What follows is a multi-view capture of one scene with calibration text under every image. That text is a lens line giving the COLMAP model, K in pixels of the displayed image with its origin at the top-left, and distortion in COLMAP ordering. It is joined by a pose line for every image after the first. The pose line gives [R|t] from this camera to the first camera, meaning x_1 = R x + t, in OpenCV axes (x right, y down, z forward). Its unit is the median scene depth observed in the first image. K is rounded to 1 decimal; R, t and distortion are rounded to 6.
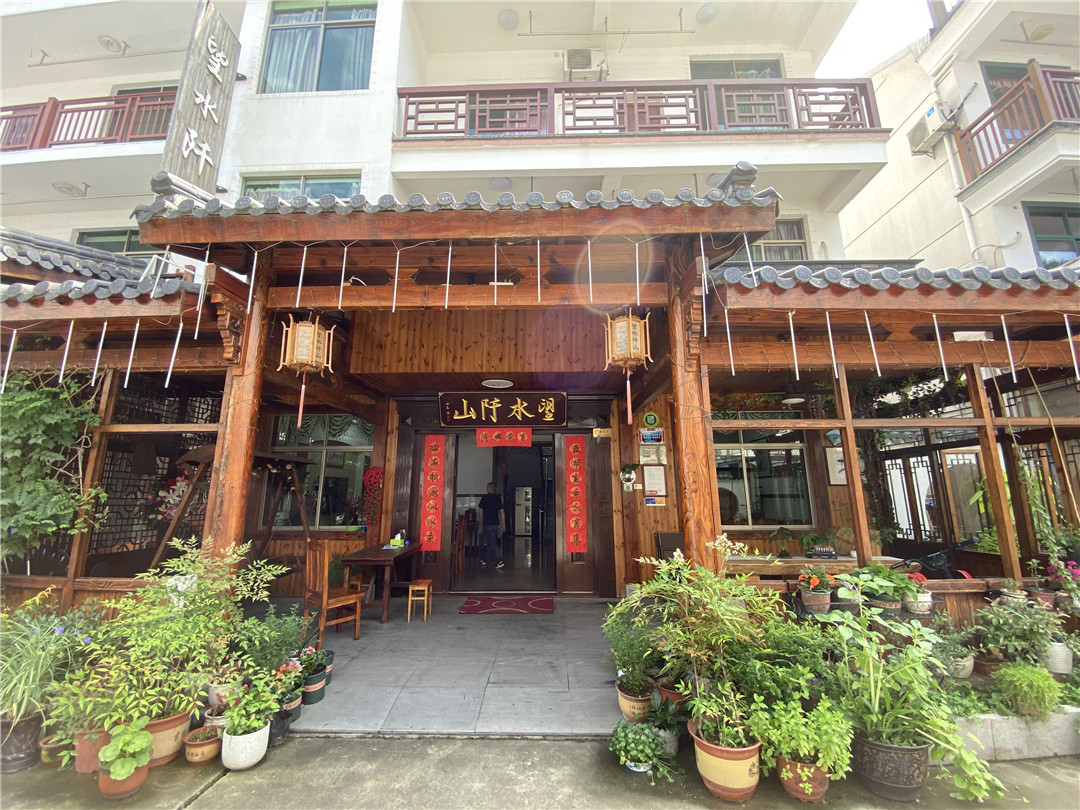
lens RADIAL K [[436.3, 0, 542.6], [0, 436.3, 402.6], [0, 0, 1]] dist [0.030658, -0.025166]
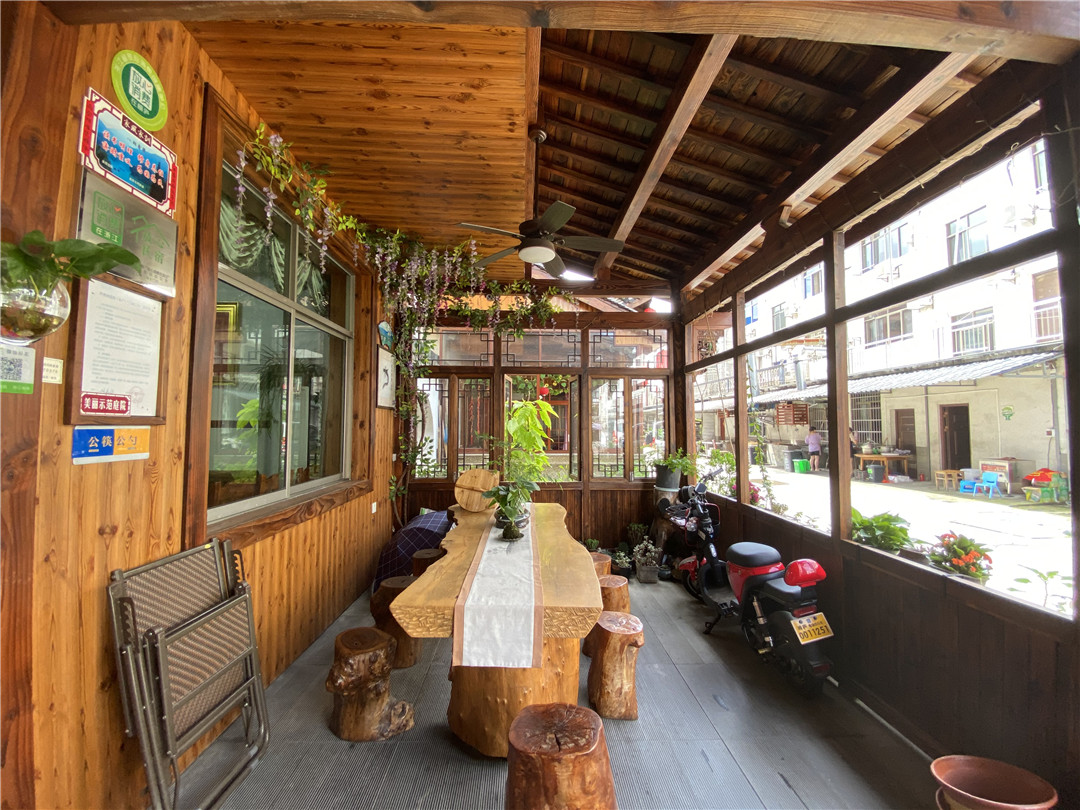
lens RADIAL K [[436.3, 0, 542.6], [0, 436.3, 402.6], [0, 0, 1]] dist [0.030658, -0.025166]
pose [[-0.080269, 0.049270, 0.995555, 0.015629], [-0.221562, 0.972909, -0.066013, 0.171581], [-0.971837, -0.225876, -0.067178, 0.805887]]
